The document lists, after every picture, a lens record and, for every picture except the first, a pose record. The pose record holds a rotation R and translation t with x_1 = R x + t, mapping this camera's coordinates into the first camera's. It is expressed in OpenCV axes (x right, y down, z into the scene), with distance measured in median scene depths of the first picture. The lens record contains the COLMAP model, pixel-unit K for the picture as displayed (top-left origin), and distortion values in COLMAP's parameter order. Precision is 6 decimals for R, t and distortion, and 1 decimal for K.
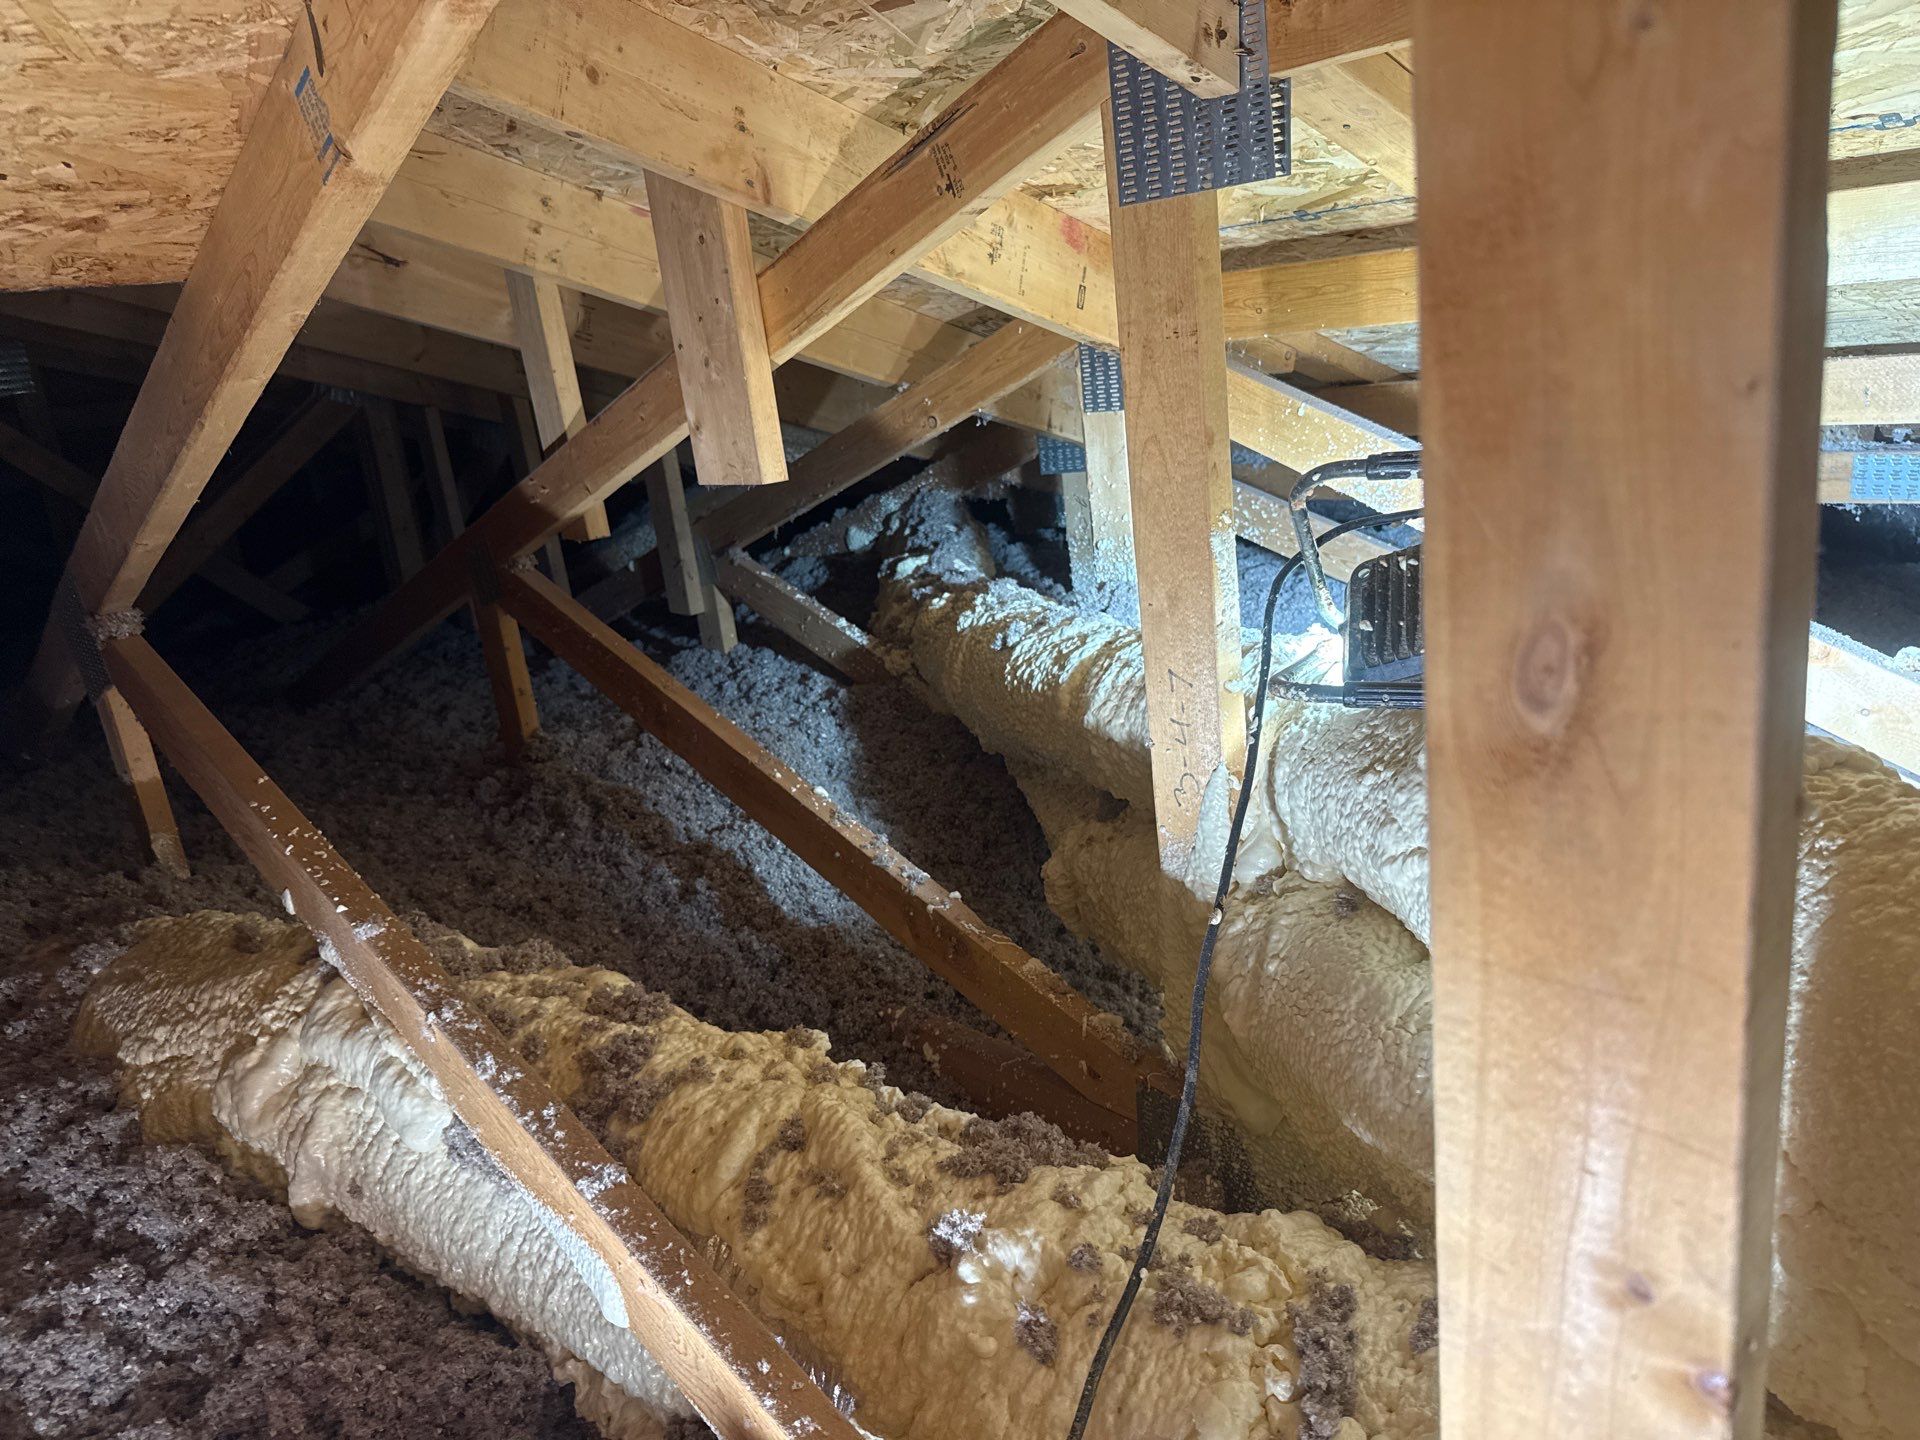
lens RADIAL K [[1294.5, 0, 952.7], [0, 1294.5, 741.3], [0, 0, 1]] dist [-0.006850, -0.016486]
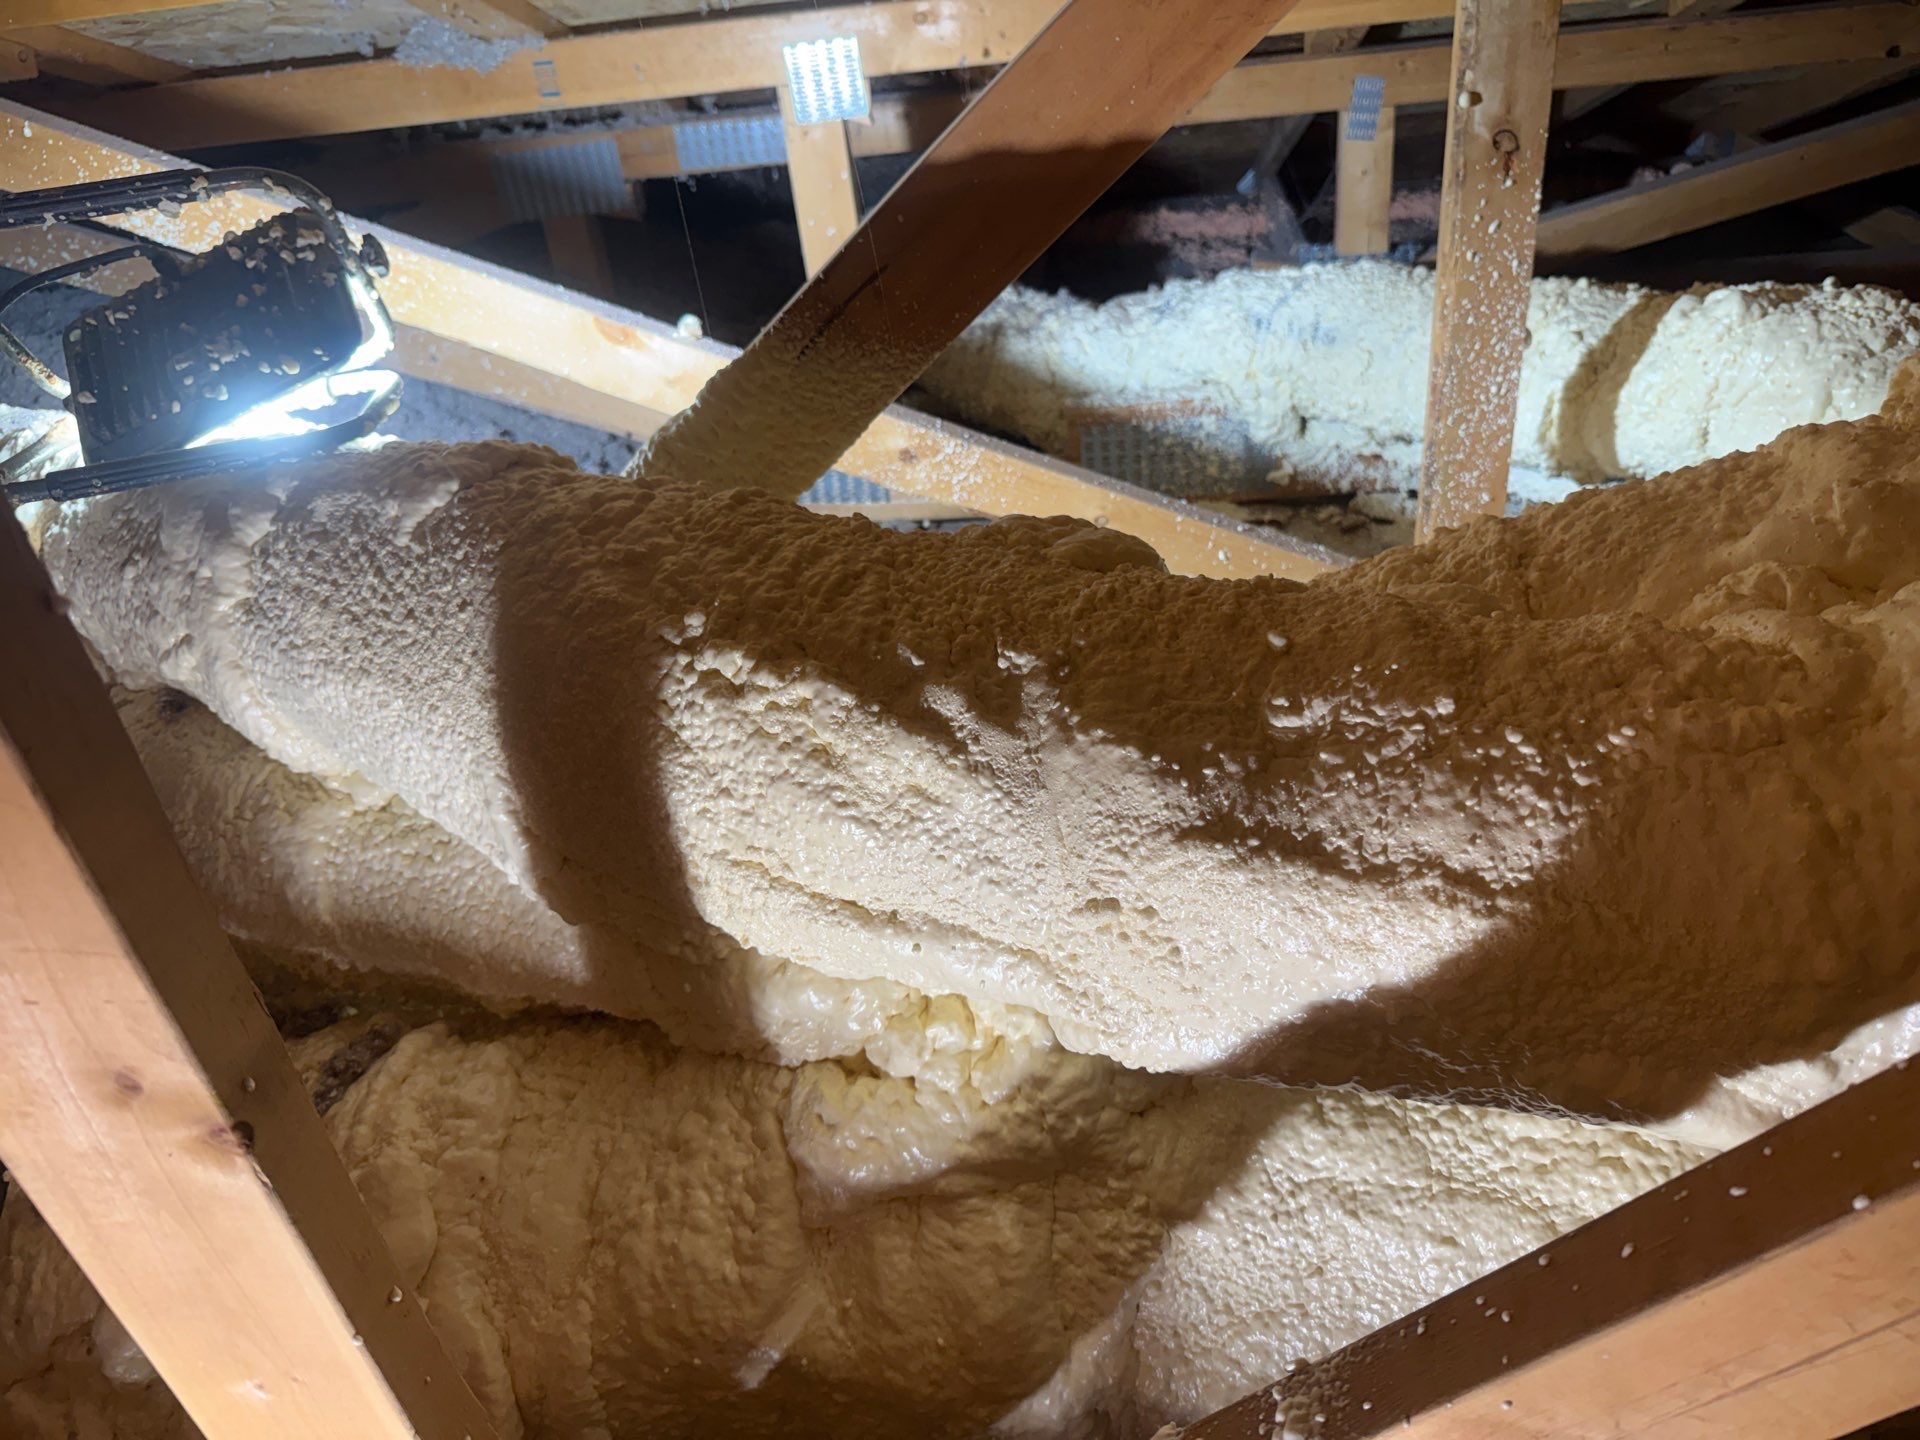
lens RADIAL K [[1294.5, 0, 952.7], [0, 1294.5, 741.3], [0, 0, 1]] dist [-0.006850, -0.016486]
pose [[0.762088, -0.330094, 0.557009, 0.221939], [0.202435, 0.938628, 0.279281, 0.005627], [-0.615013, -0.100078, 0.782140, -0.074593]]
